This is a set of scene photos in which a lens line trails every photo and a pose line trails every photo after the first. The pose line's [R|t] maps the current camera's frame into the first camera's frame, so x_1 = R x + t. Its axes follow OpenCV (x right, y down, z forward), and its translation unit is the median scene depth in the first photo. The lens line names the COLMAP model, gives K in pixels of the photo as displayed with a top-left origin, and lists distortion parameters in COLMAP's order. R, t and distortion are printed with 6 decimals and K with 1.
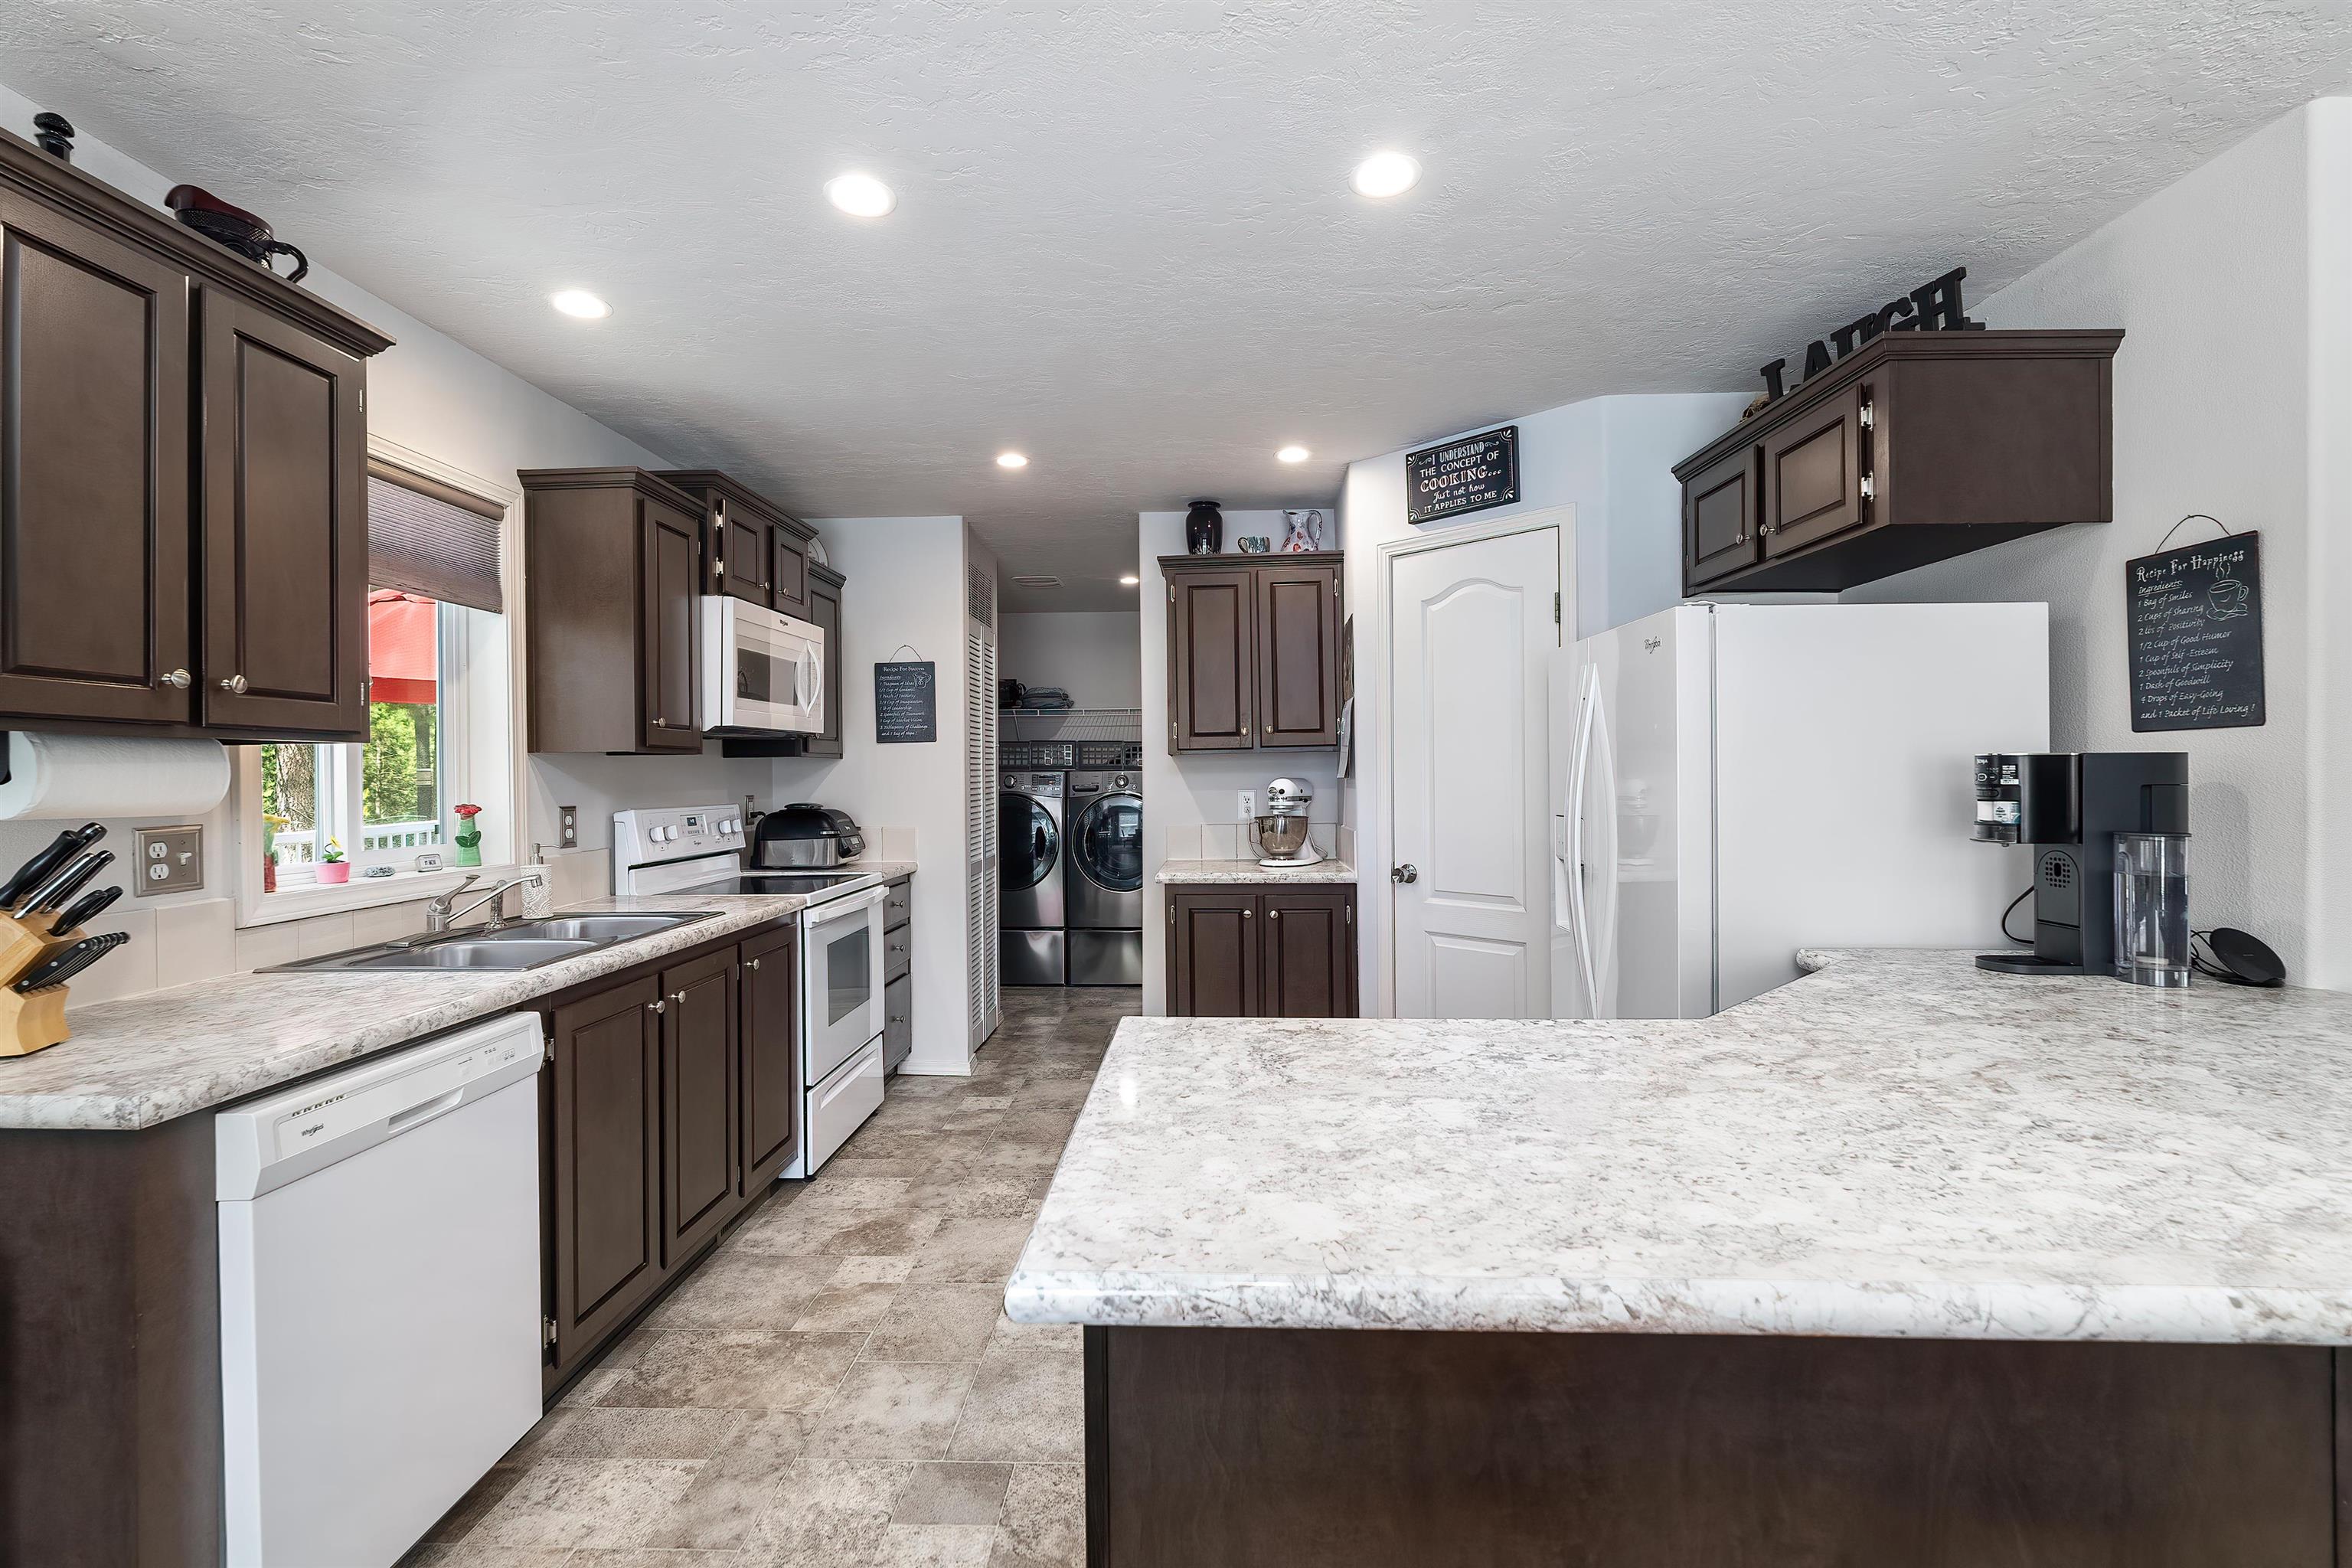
lens RADIAL K [[1026.1, 0, 1174.8], [0, 1026.1, 776.2], [0, 0, 1]] dist [-0.004686, 0.001034]
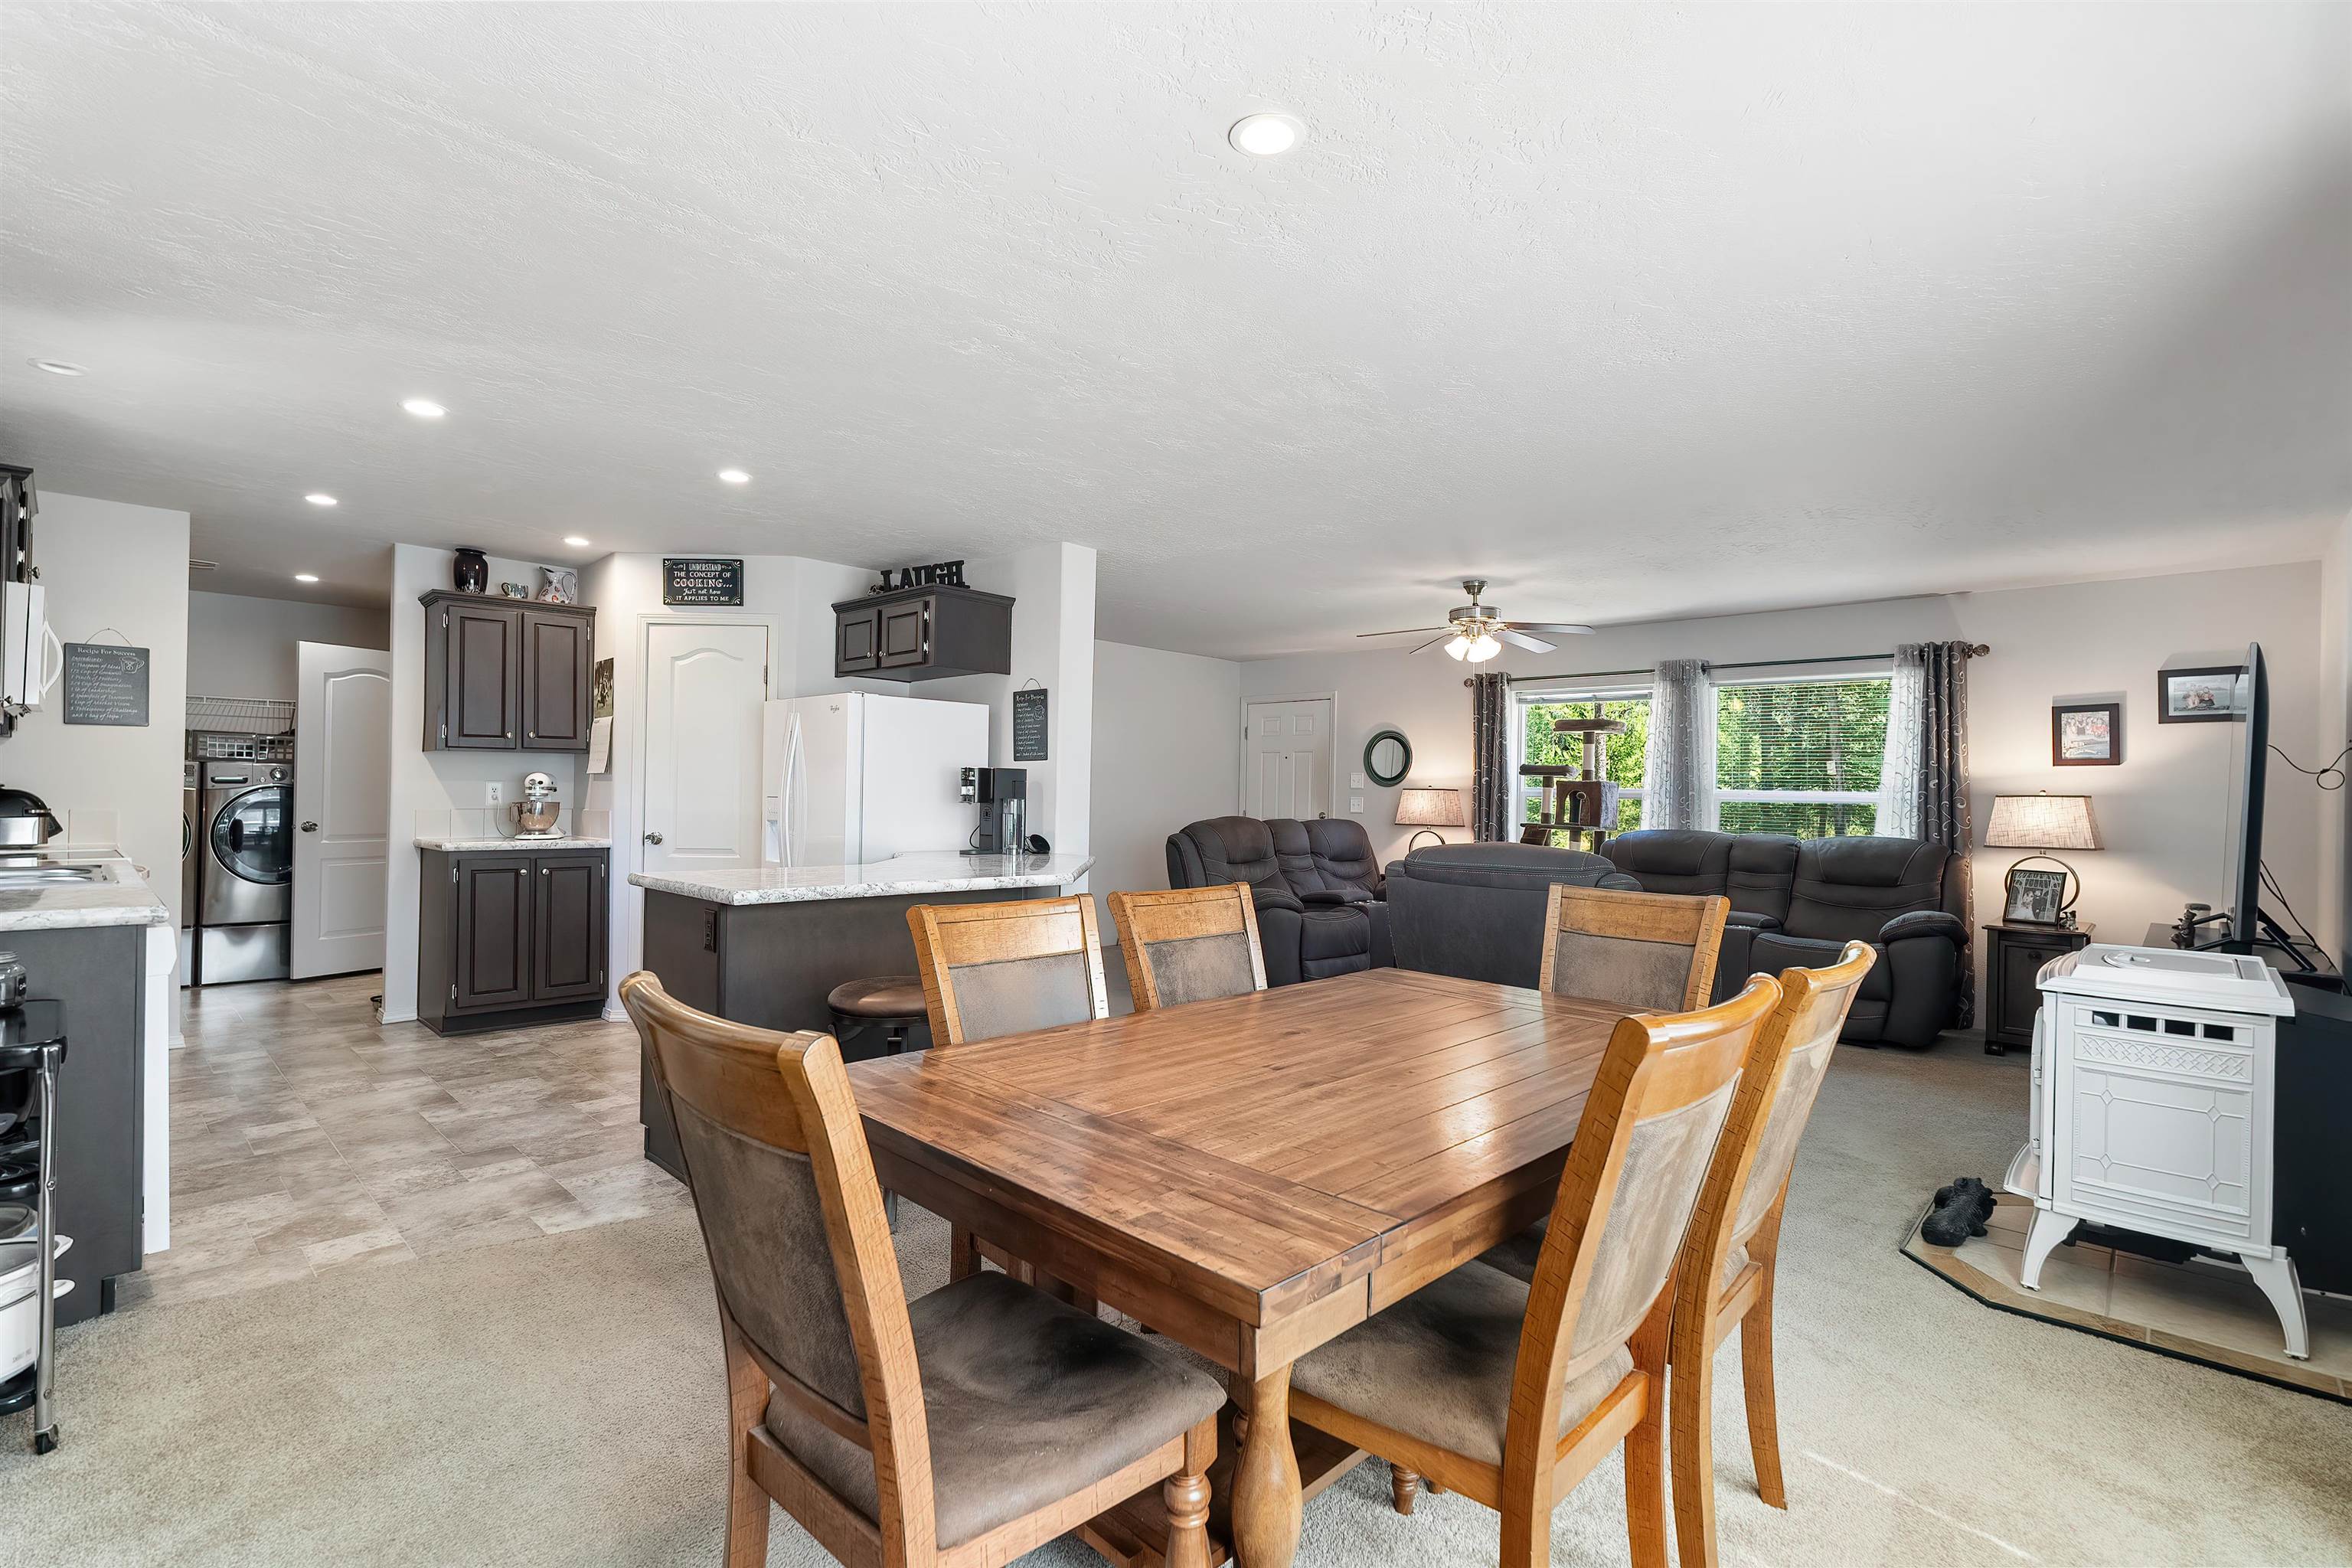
lens RADIAL K [[1111.8, 0, 1193.9], [0, 1111.8, 786.9], [0, 0, 1]] dist [-0.005631, 0.003382]
pose [[0.662092, 0.023914, 0.749041, -0.505393], [-0.018291, 0.999709, -0.015749, 0.034361], [-0.749199, -0.003273, 0.662336, -0.708716]]
